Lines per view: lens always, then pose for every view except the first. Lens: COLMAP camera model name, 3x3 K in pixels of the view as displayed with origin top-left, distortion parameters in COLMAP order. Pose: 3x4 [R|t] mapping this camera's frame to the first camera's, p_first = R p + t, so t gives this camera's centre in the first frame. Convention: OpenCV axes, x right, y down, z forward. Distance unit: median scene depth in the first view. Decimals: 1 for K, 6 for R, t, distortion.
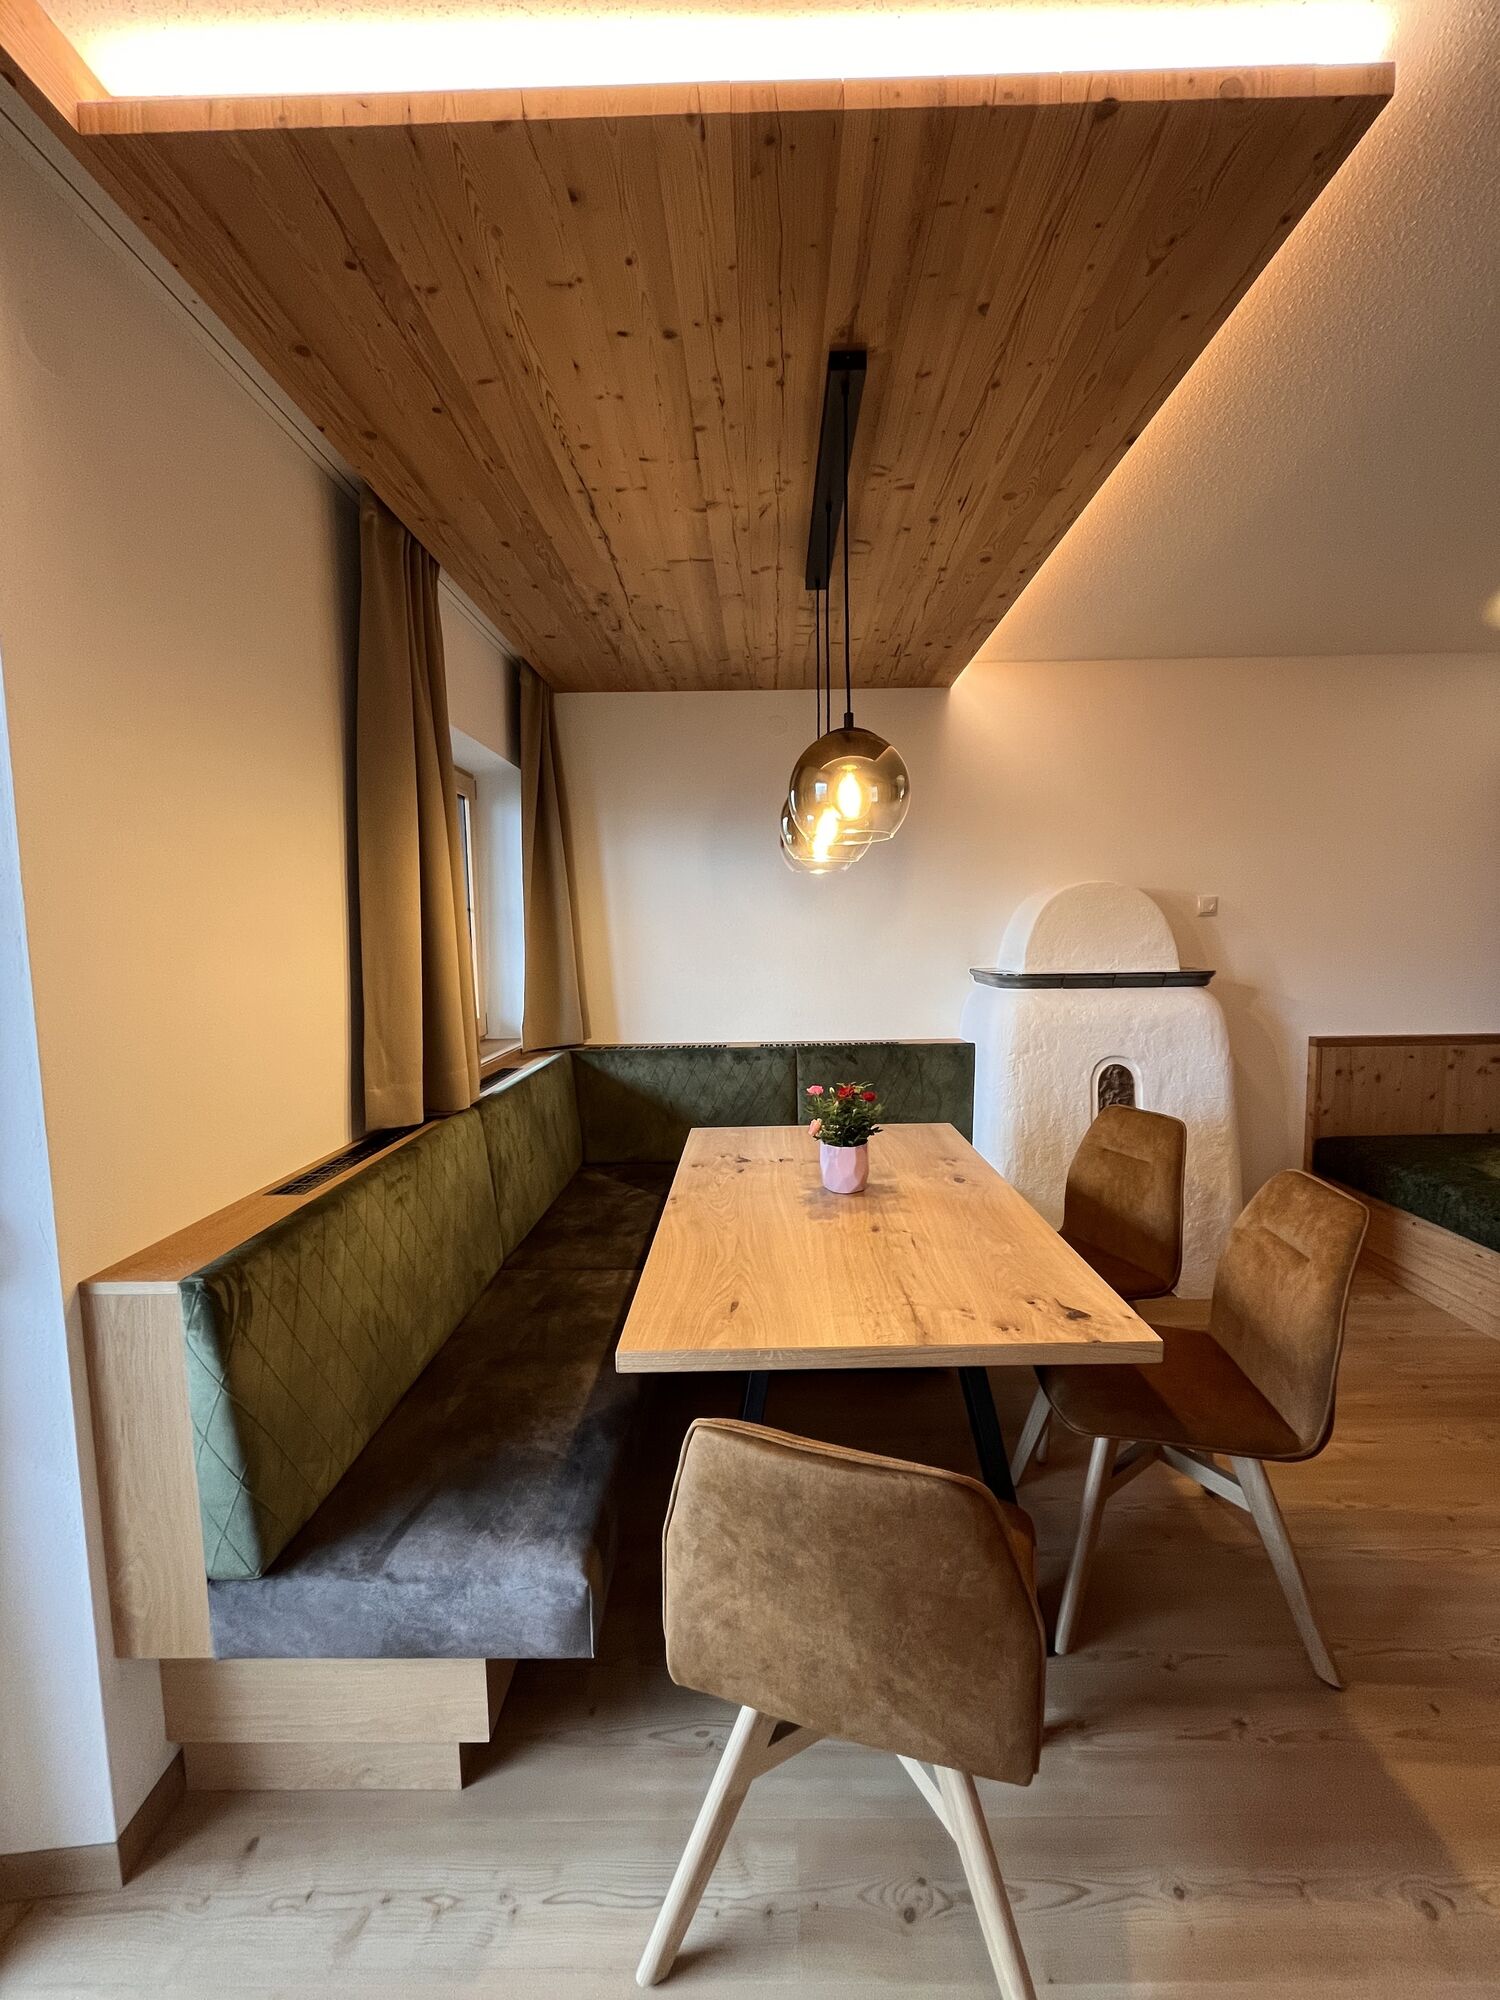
lens RADIAL K [[814.1, 0, 757.8], [0, 814.1, 999.2], [0, 0, 1]] dist [-0.003398, 0.000056]
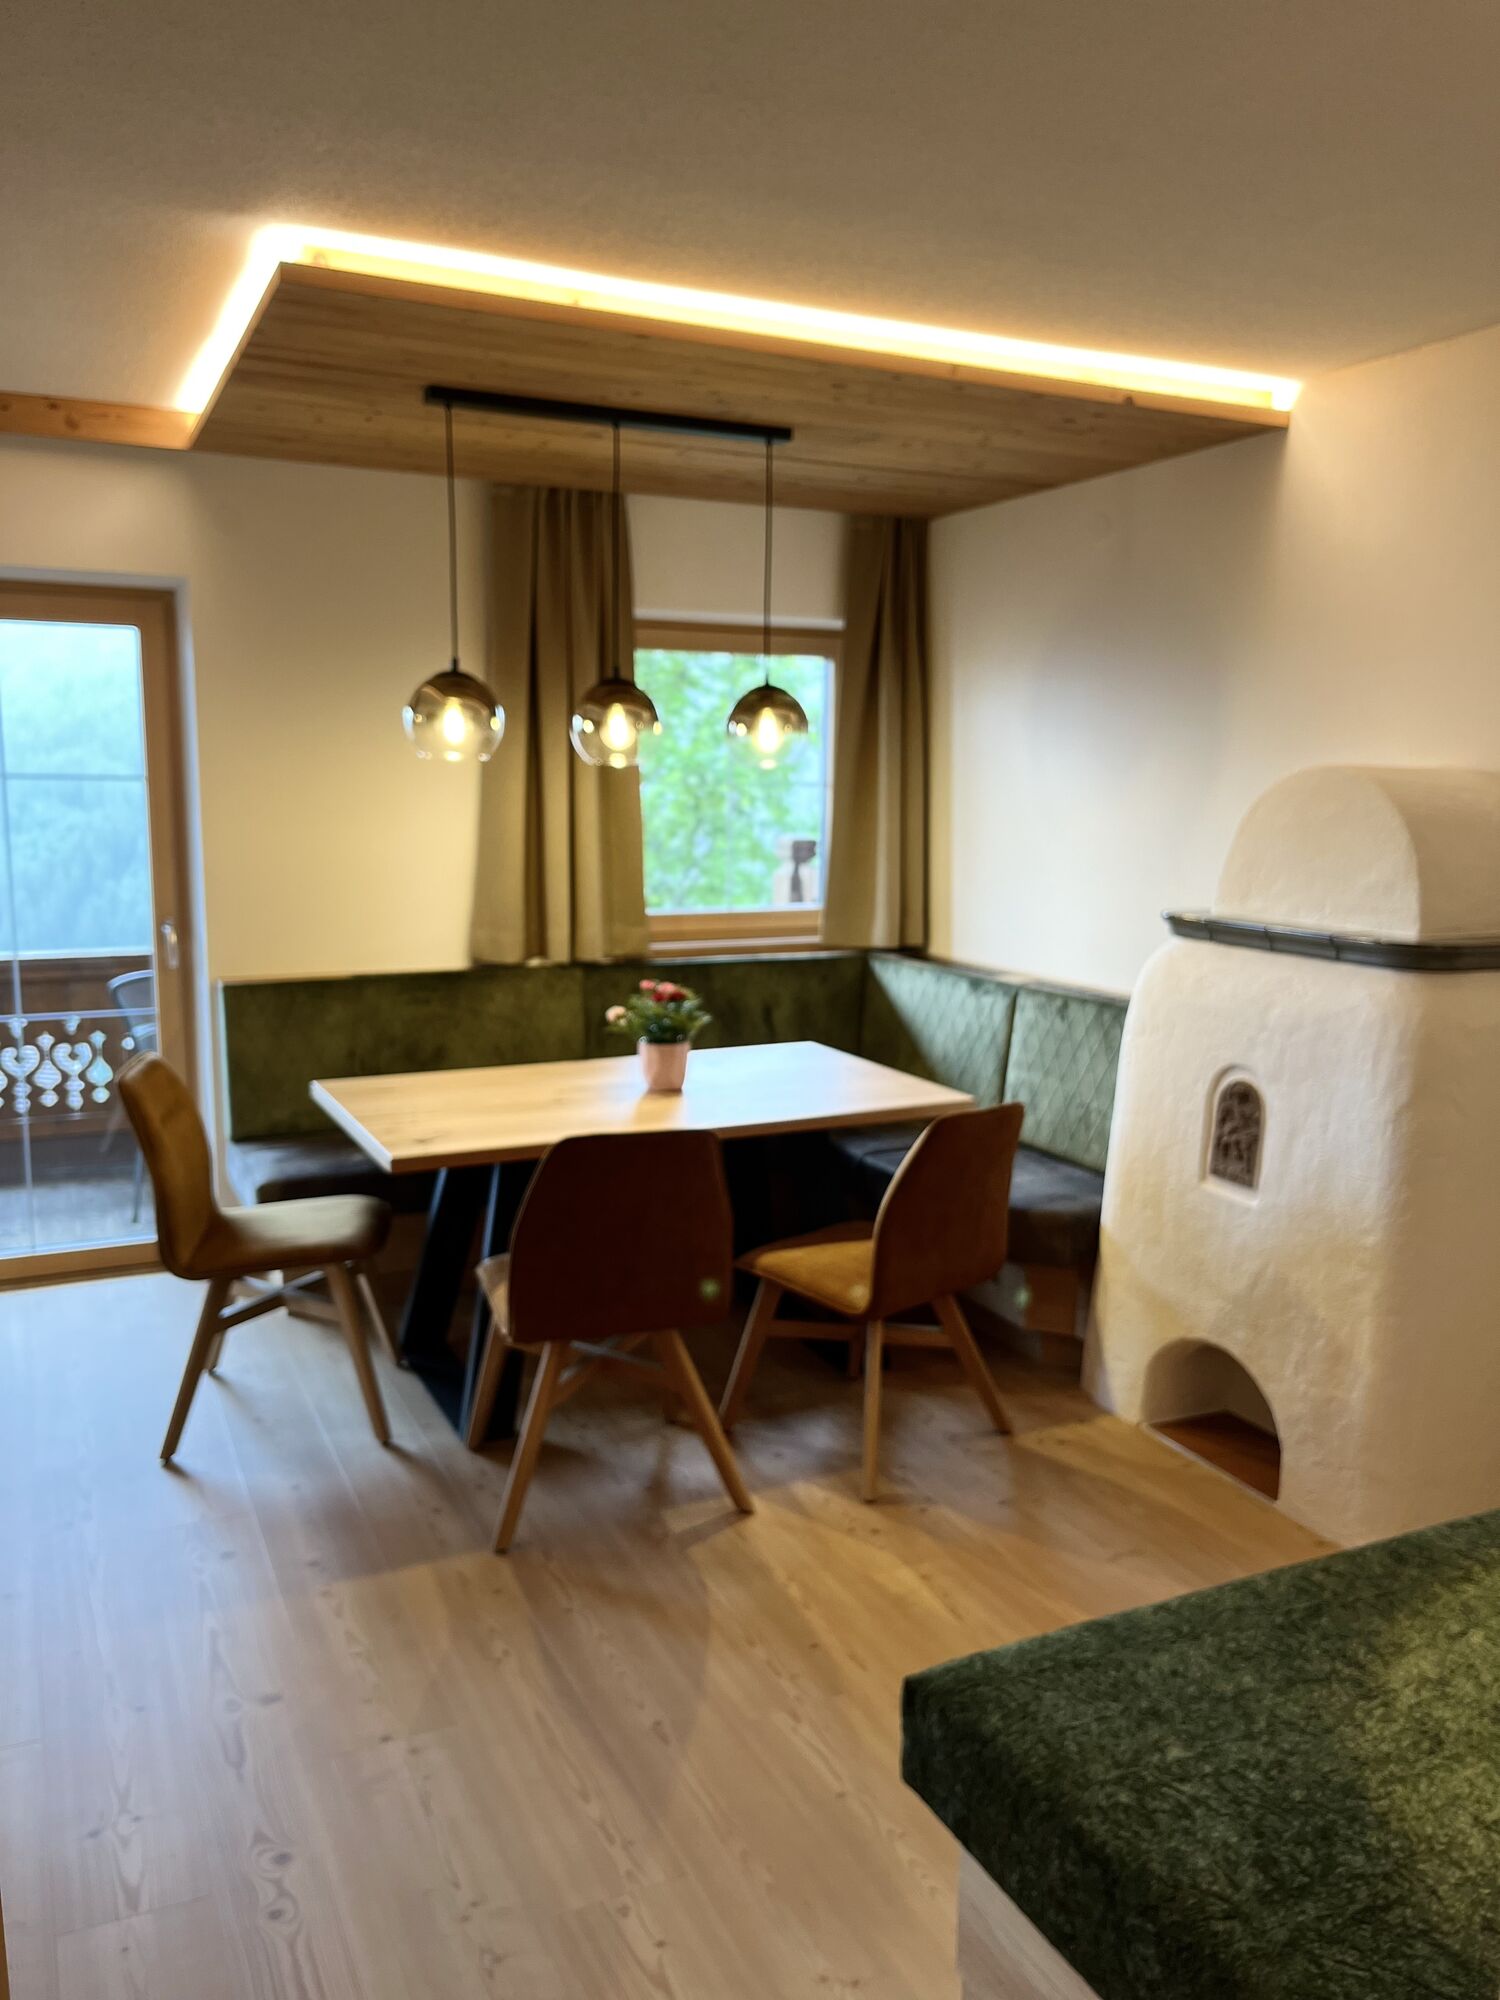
lens RADIAL K [[1515.9, 0, 741.6], [0, 1515.9, 1008.7], [0, 0, 1]] dist [0.068284, -0.101277]
pose [[0.430968, 0.157059, -0.888594, 1.893512], [-0.093430, 0.987210, 0.129176, -0.121136], [0.897517, 0.027350, 0.440130, 0.275099]]
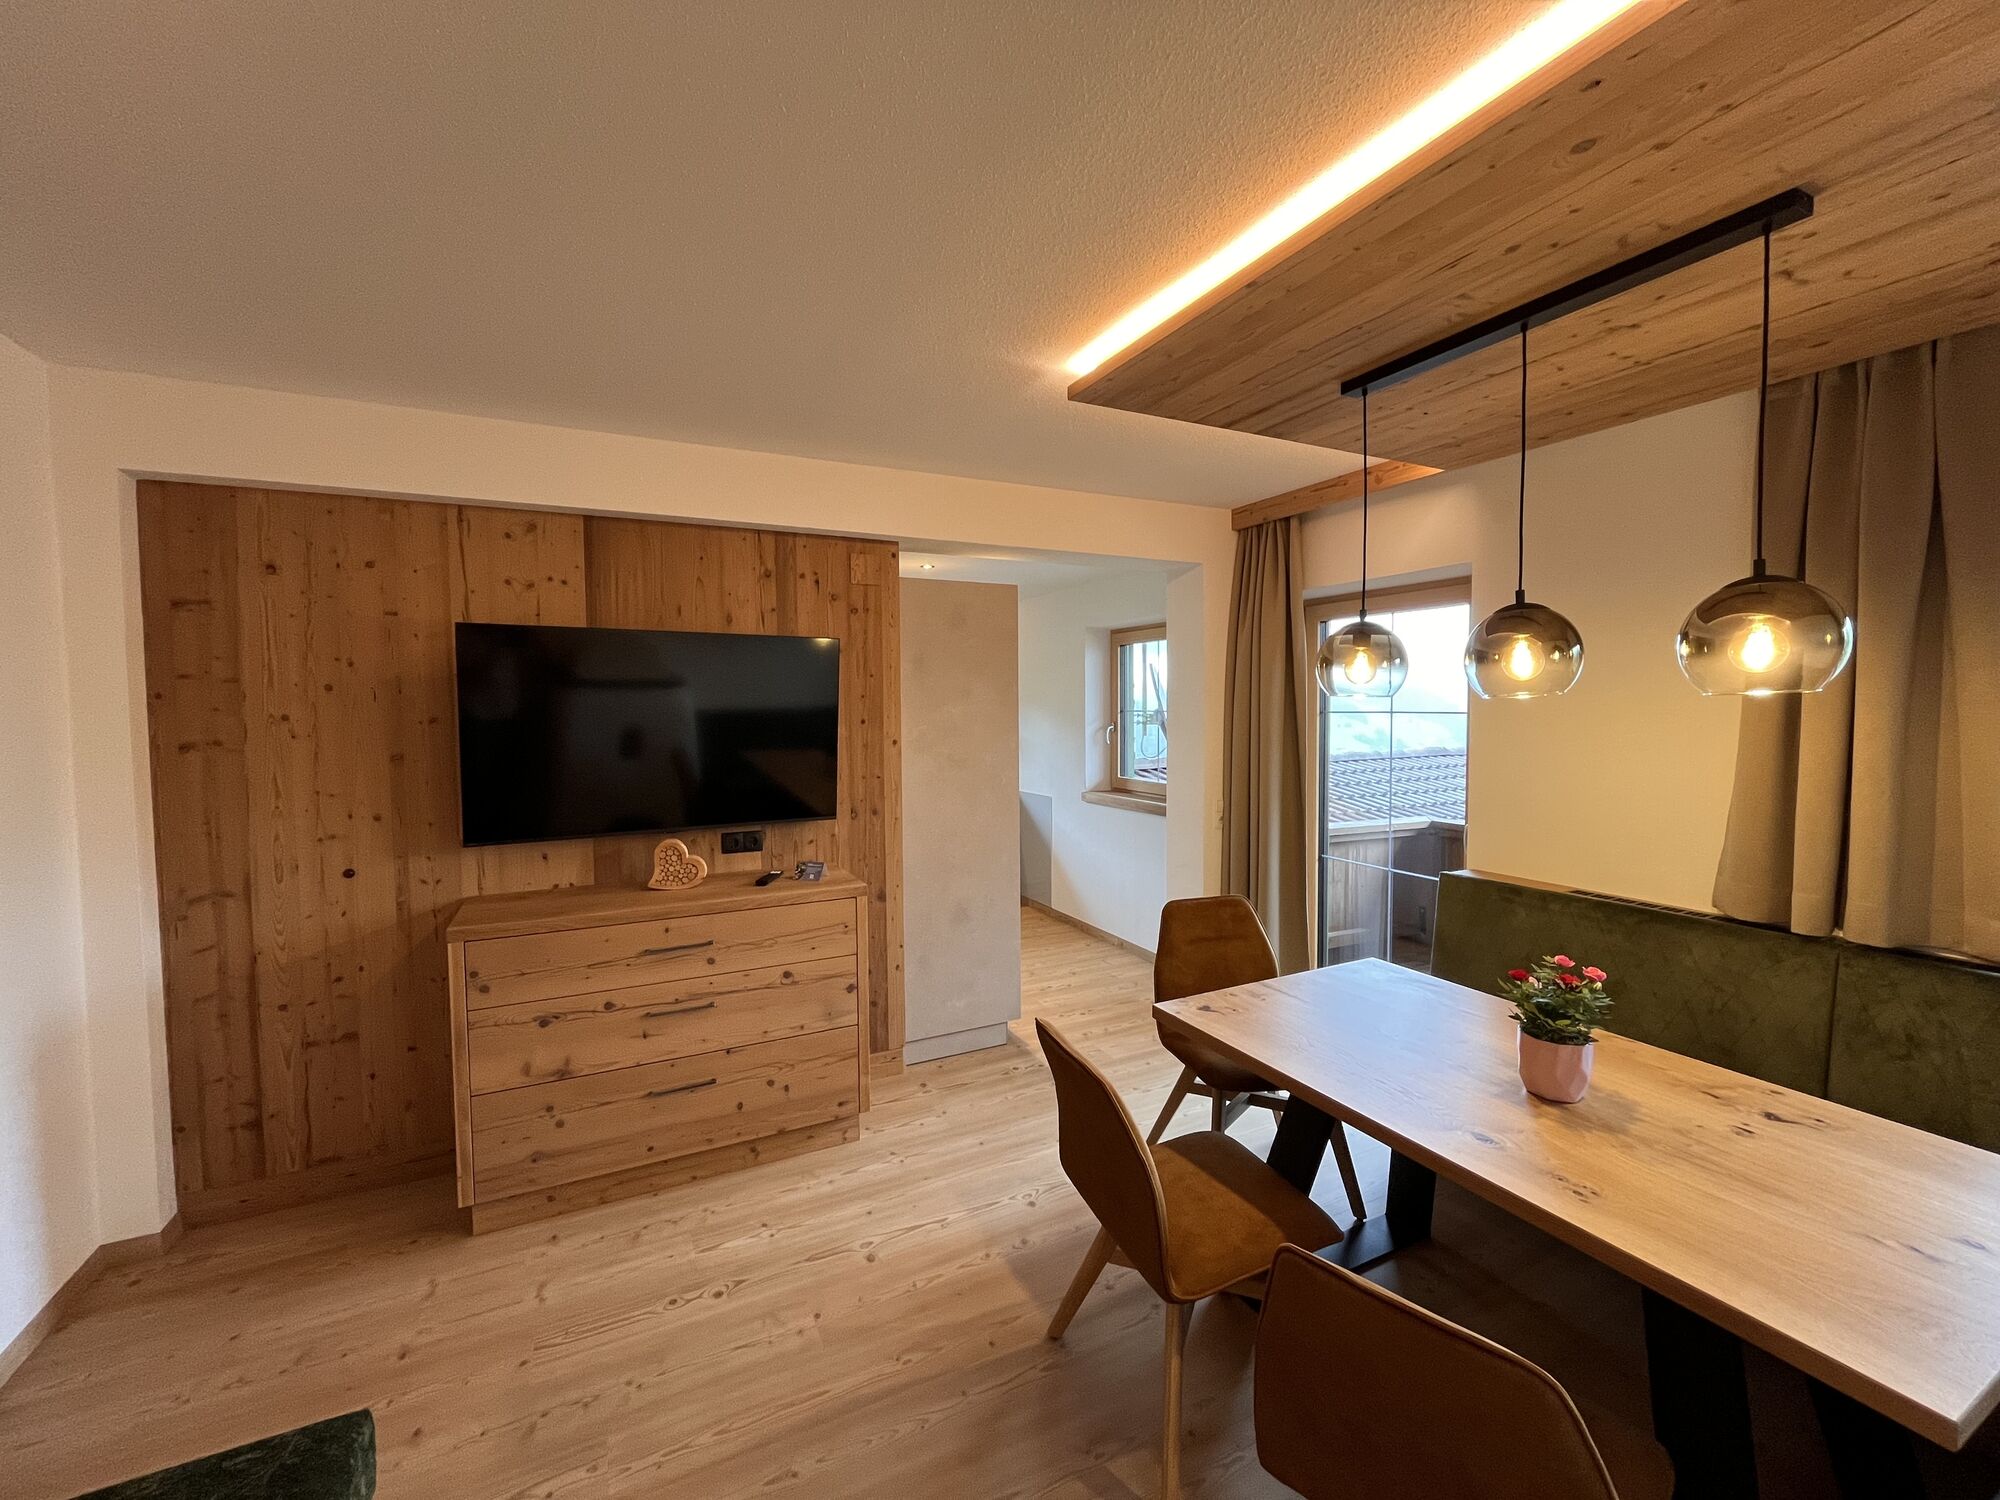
lens RADIAL K [[813.4, 0, 1000.0], [0, 813.4, 742.5], [0, 0, 1]] dist [-0.003715, 0.000359]
pose [[-0.890373, 0.046946, -0.452805, 1.003443], [-0.014010, 0.991371, 0.130333, -0.223517], [0.455016, 0.122389, -0.882032, 1.502474]]
